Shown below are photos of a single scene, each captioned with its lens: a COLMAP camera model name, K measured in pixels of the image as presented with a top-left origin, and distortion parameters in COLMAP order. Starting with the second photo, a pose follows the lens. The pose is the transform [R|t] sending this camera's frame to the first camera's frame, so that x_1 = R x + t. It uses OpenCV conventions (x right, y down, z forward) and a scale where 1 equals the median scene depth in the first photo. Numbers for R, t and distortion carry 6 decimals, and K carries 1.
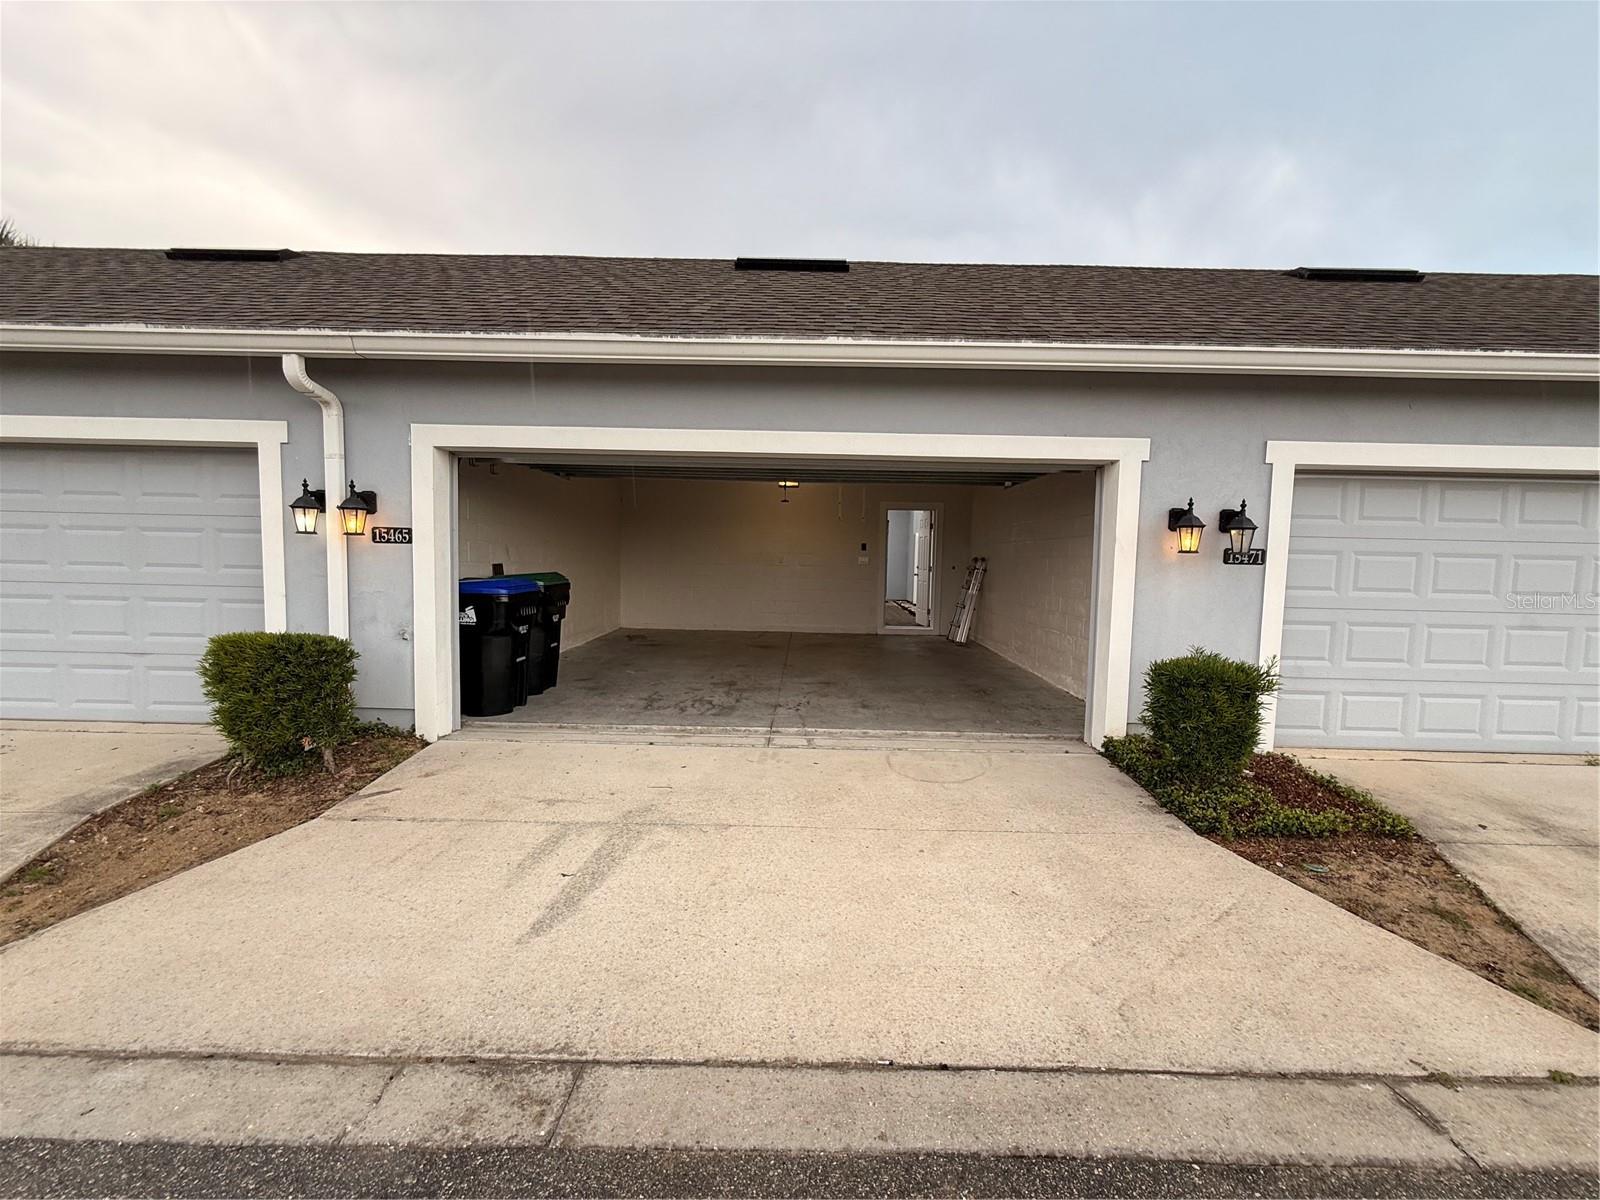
lens RADIAL K [[634.9, 0, 800.0], [0, 634.9, 600.0], [0, 0, 1]] dist [-0.001811, -0.000002]
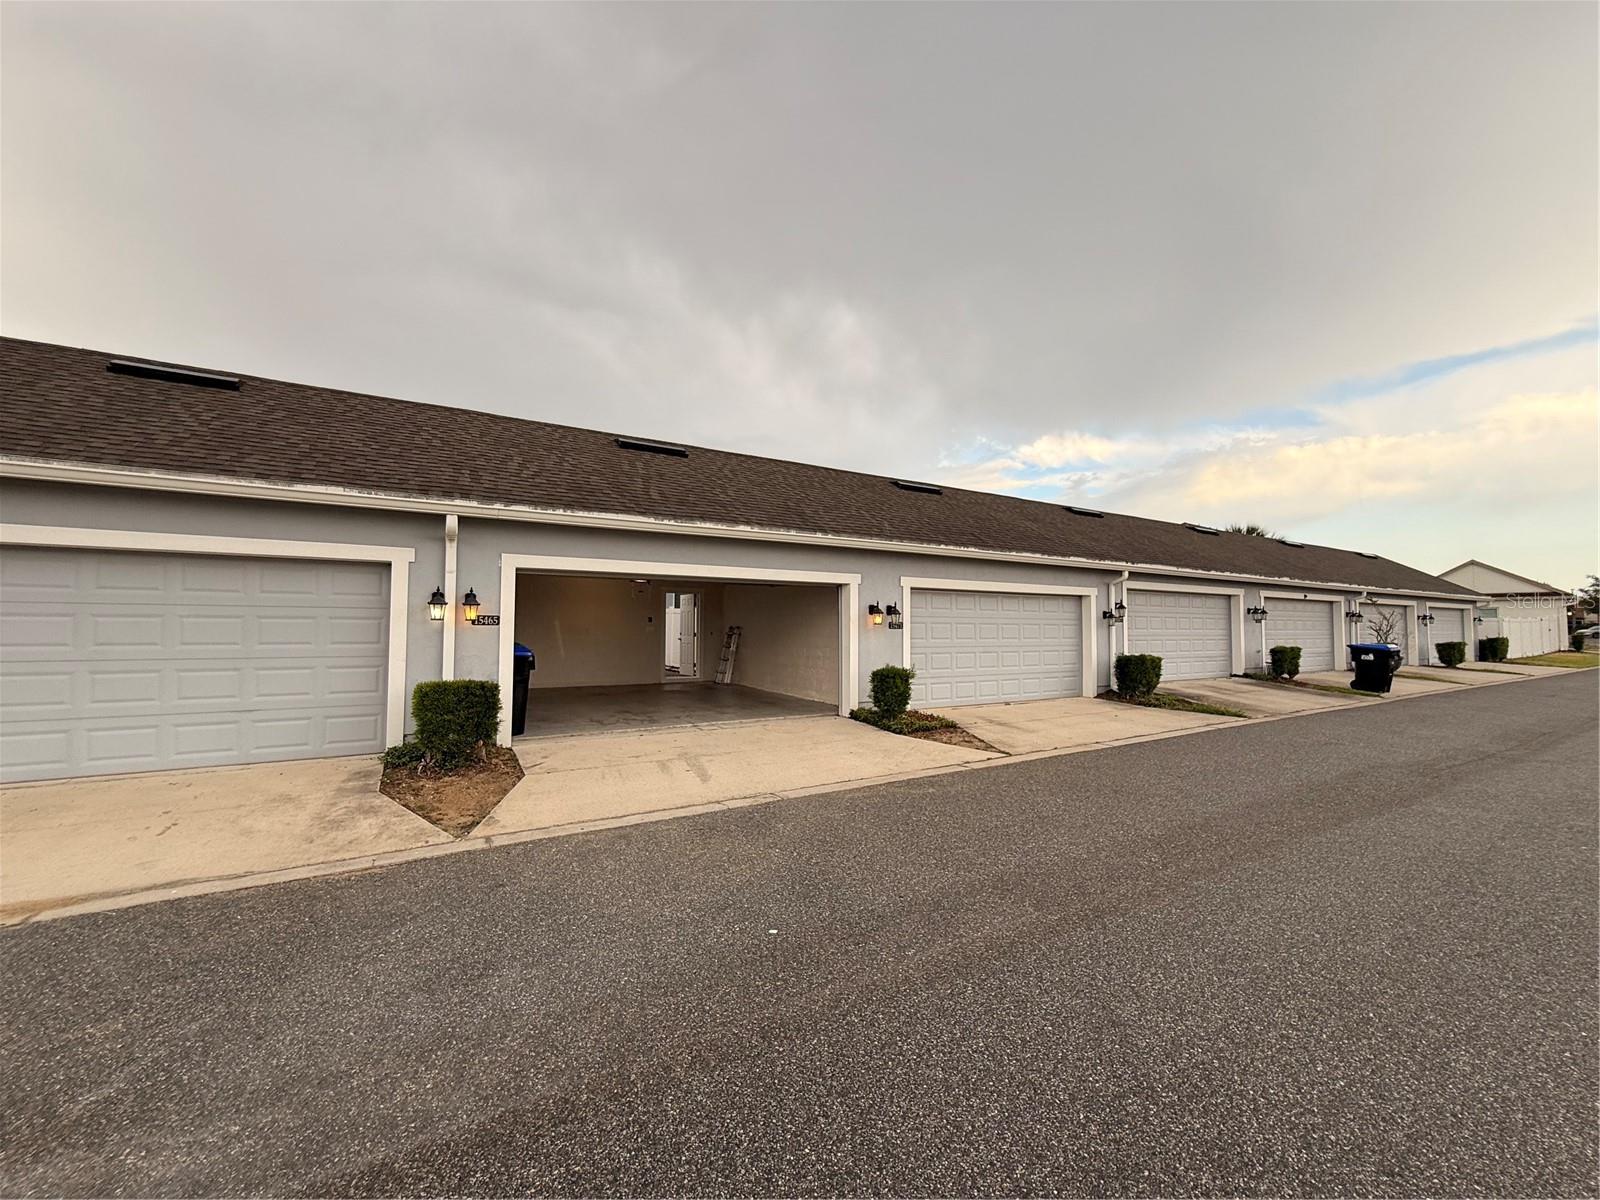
lens RADIAL K [[634.9, 0, 800.0], [0, 634.9, 600.0], [0, 0, 1]] dist [-0.001811, -0.000002]
pose [[0.855072, 0.005943, 0.518476, -0.812467], [0.047776, 0.994777, -0.090196, 0.031764], [-0.516304, 0.101895, 0.850322, -0.810804]]
